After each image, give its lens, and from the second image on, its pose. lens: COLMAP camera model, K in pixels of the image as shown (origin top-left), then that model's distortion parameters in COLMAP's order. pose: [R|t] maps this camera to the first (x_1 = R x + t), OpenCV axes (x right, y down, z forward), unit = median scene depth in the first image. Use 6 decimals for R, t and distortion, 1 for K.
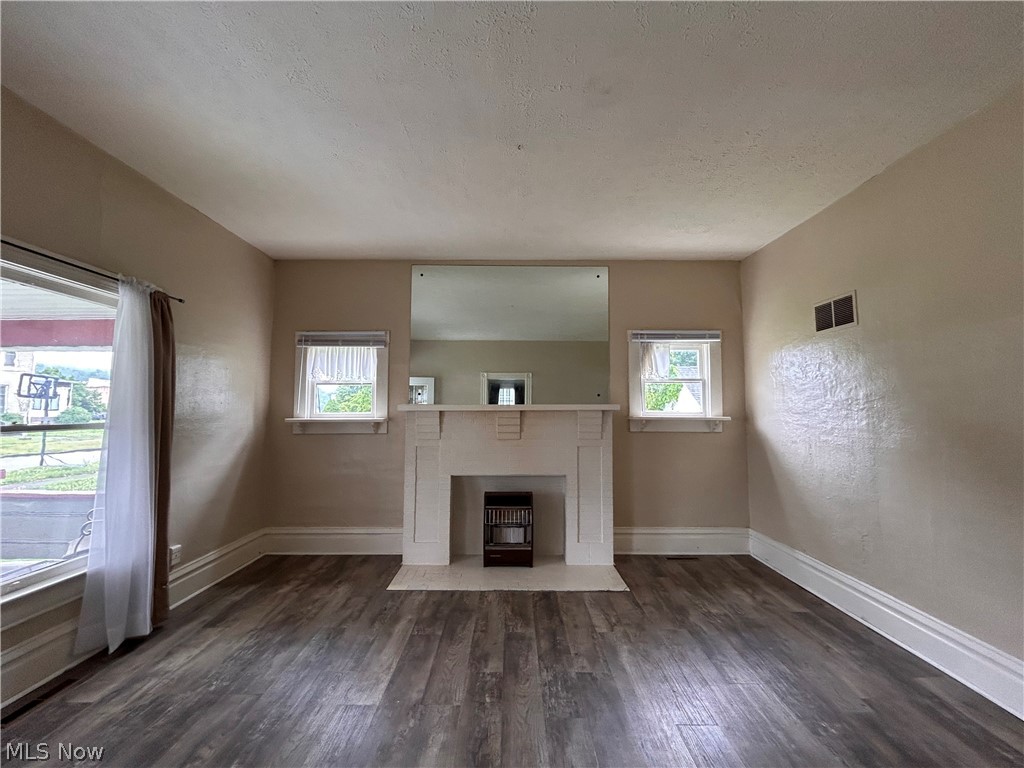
lens RADIAL K [[415.5, 0, 510.6], [0, 415.5, 383.2], [0, 0, 1]] dist [-0.001616, 0.001007]
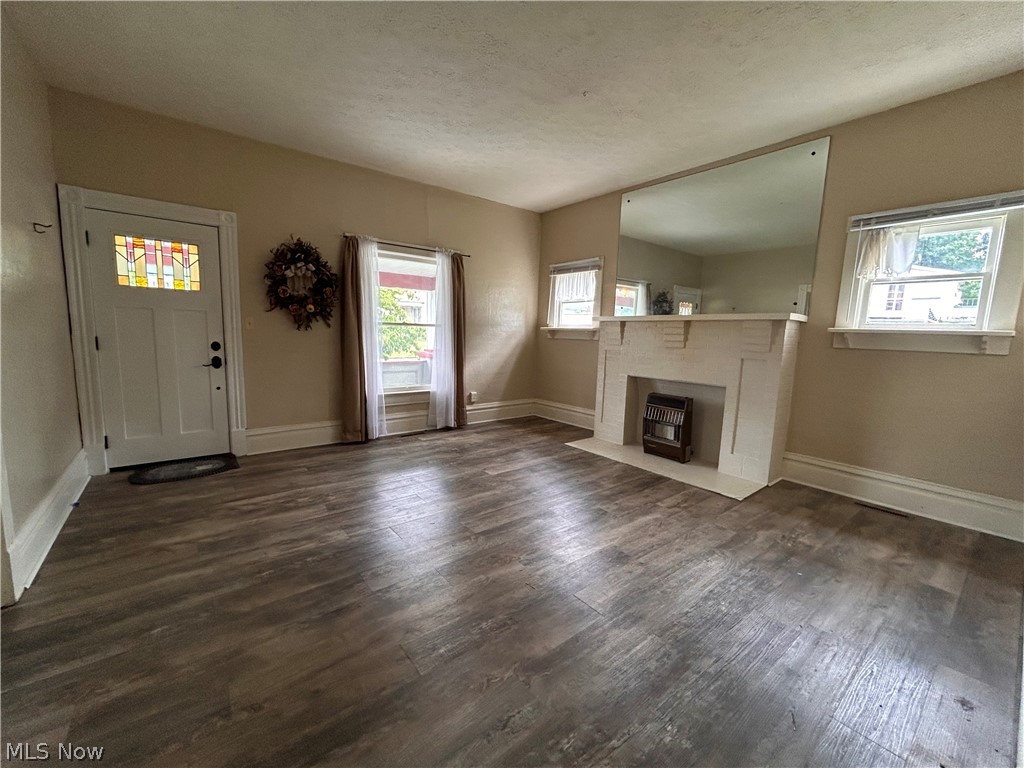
lens RADIAL K [[415.5, 0, 509.5], [0, 415.5, 381.9], [0, 0, 1]] dist [-0.001616, 0.001007]
pose [[0.617954, 0.111522, -0.778265, 0.625577], [0.027460, 0.986223, 0.163125, 0.037591], [0.785735, -0.122175, 0.606378, -0.004102]]
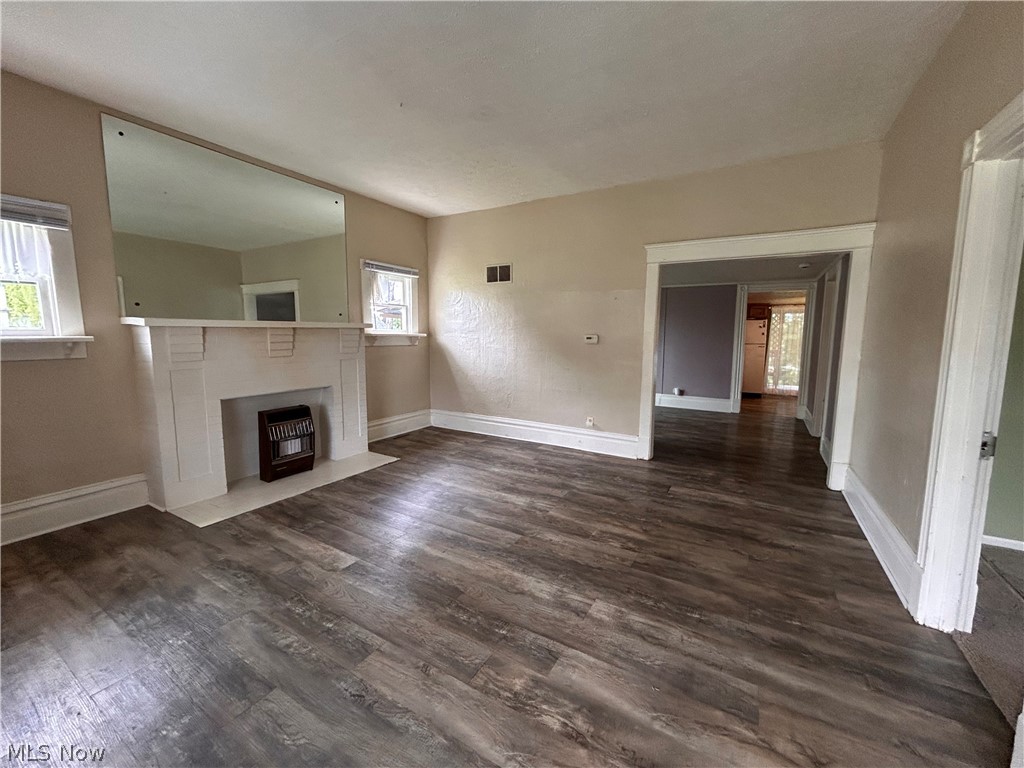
lens RADIAL K [[415.5, 0, 508.8], [0, 415.5, 382.7], [0, 0, 1]] dist [-0.001616, 0.001007]
pose [[0.515563, -0.101552, 0.850813, -0.621460], [-0.061925, 0.985940, 0.155205, 0.008866], [-0.854611, -0.132705, 0.502025, 0.024222]]
